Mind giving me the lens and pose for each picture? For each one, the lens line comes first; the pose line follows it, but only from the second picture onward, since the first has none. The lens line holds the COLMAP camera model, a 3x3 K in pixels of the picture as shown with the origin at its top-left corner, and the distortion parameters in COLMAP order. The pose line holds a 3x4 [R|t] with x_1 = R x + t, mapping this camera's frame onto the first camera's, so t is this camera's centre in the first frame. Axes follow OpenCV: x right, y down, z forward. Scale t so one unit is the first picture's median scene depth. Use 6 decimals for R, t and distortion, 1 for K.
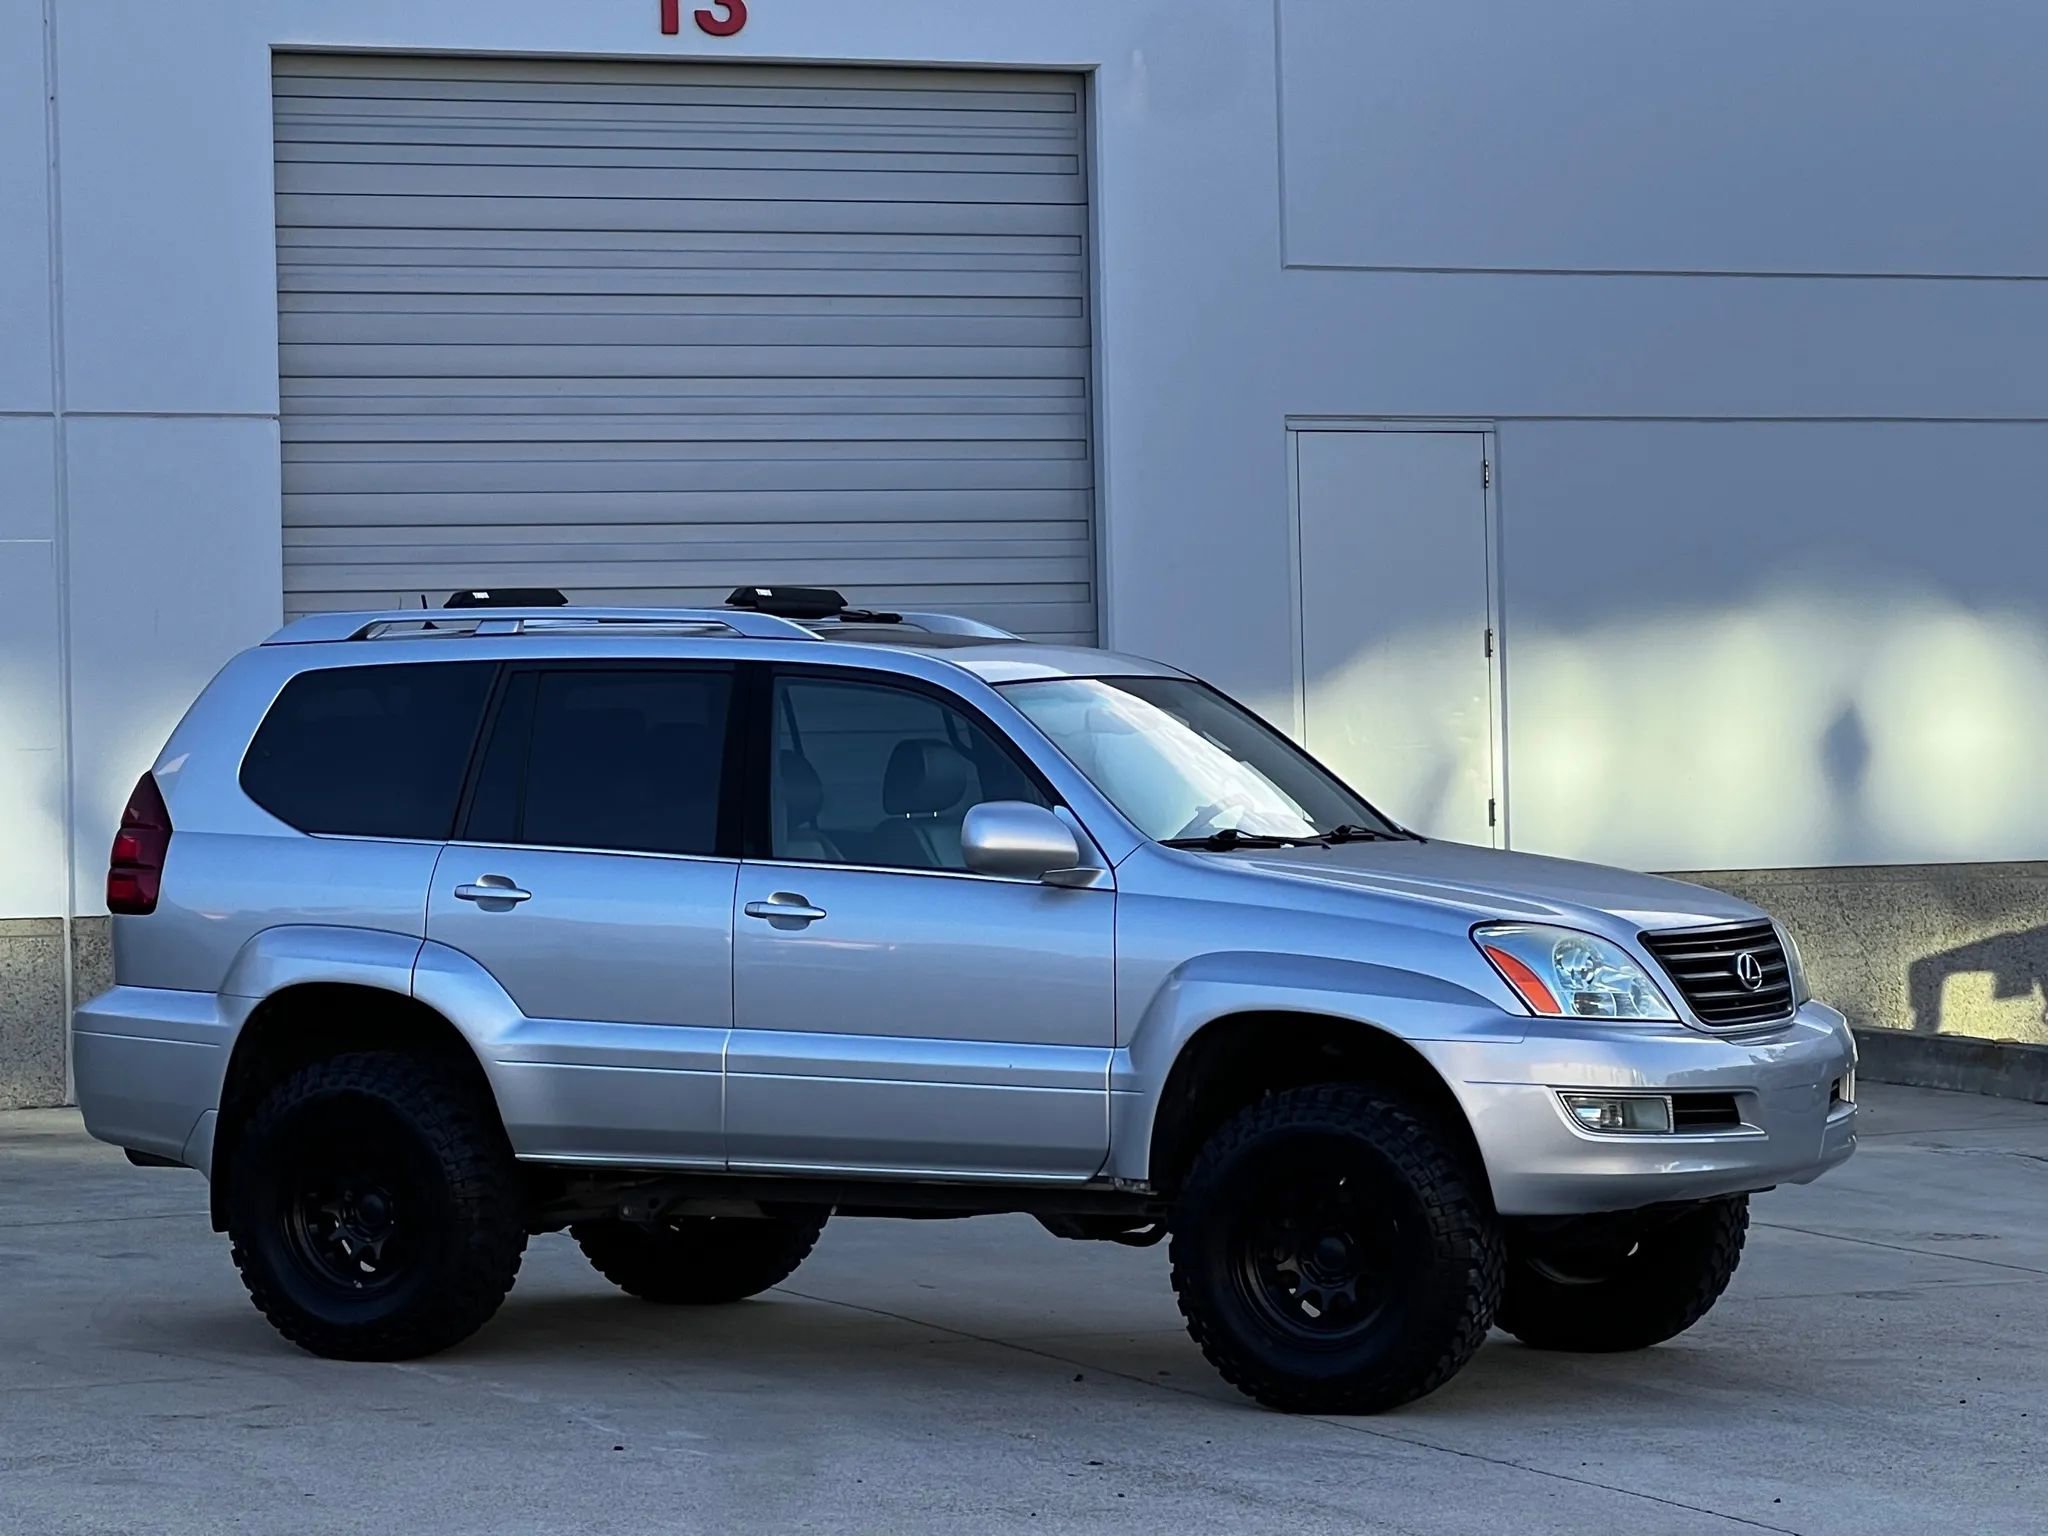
lens RADIAL K [[6295.0, 0, 1034.7], [0, 6295.0, 757.0], [0, 0, 1]] dist [-0.061227, 0.000000]
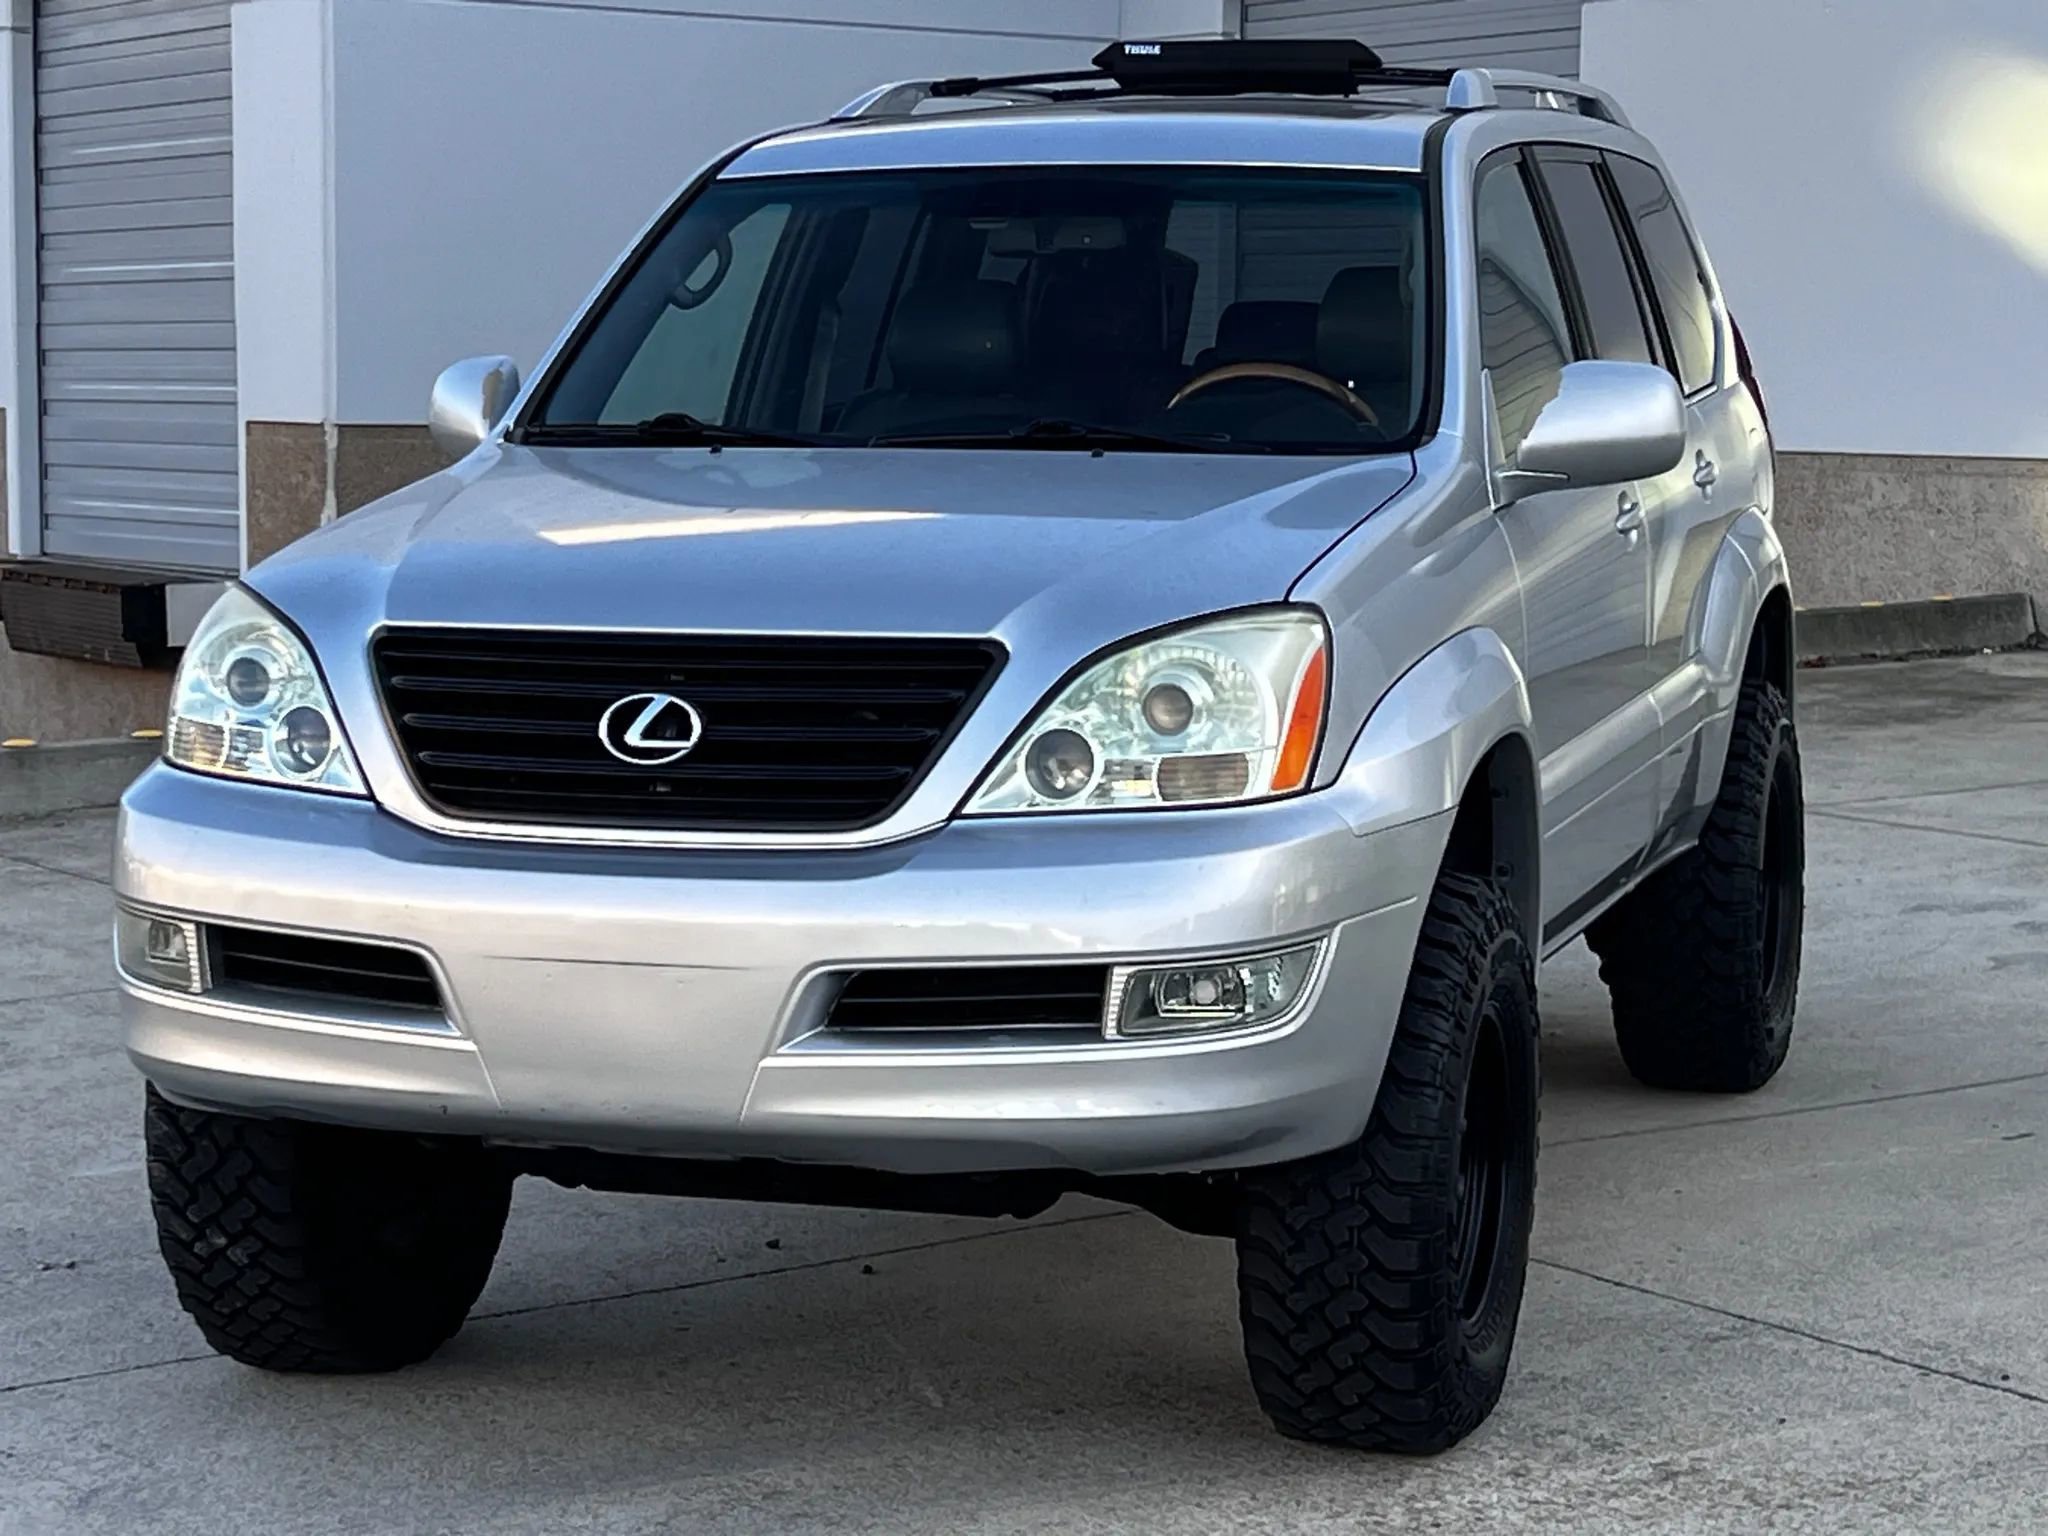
lens RADIAL K [[4648.0, 0, 952.7], [0, 4648.0, 805.5], [0, 0, 1]] dist [0.164881, 0.000000]
pose [[0.168491, 0.116853, -0.978752, 0.471634], [-0.007637, 0.993073, 0.117248, -0.004178], [0.985674, -0.012280, 0.168216, 0.924106]]
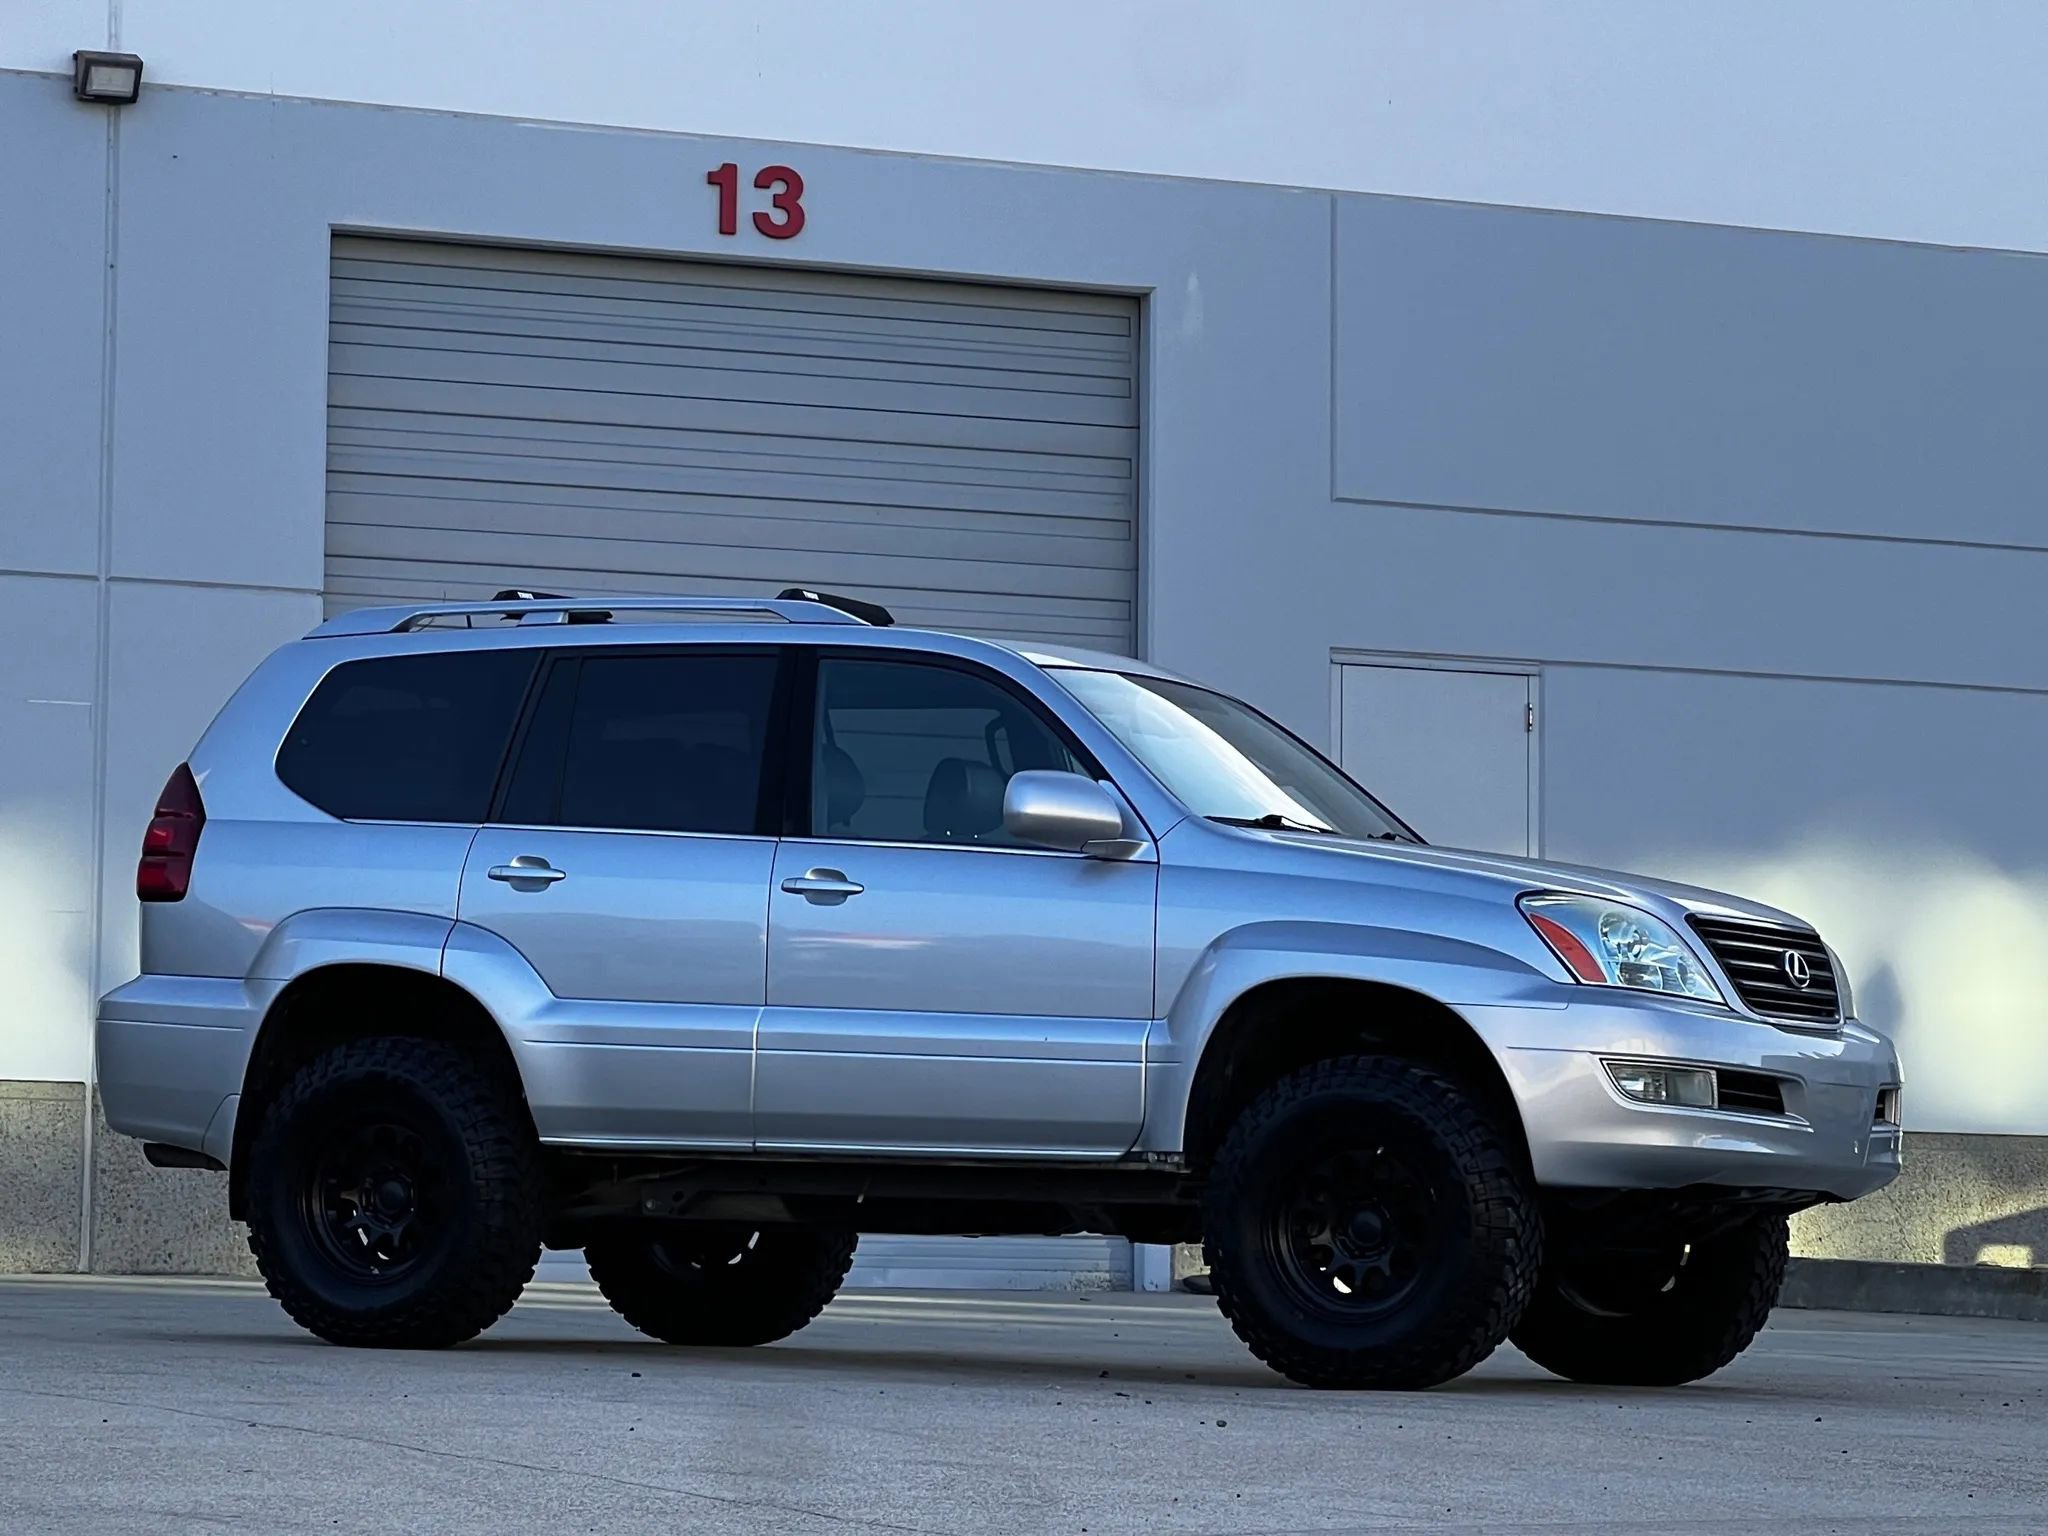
lens RADIAL K [[6295.0, 0, 1011.2], [0, 6295.0, 756.2], [0, 0, 1]] dist [-0.061227, 0.000000]
pose [[0.999447, 0.031913, -0.009390, -0.001337], [-0.032605, 0.995738, -0.086266, 0.086491], [0.006597, 0.086524, 0.996228, 0.013065]]
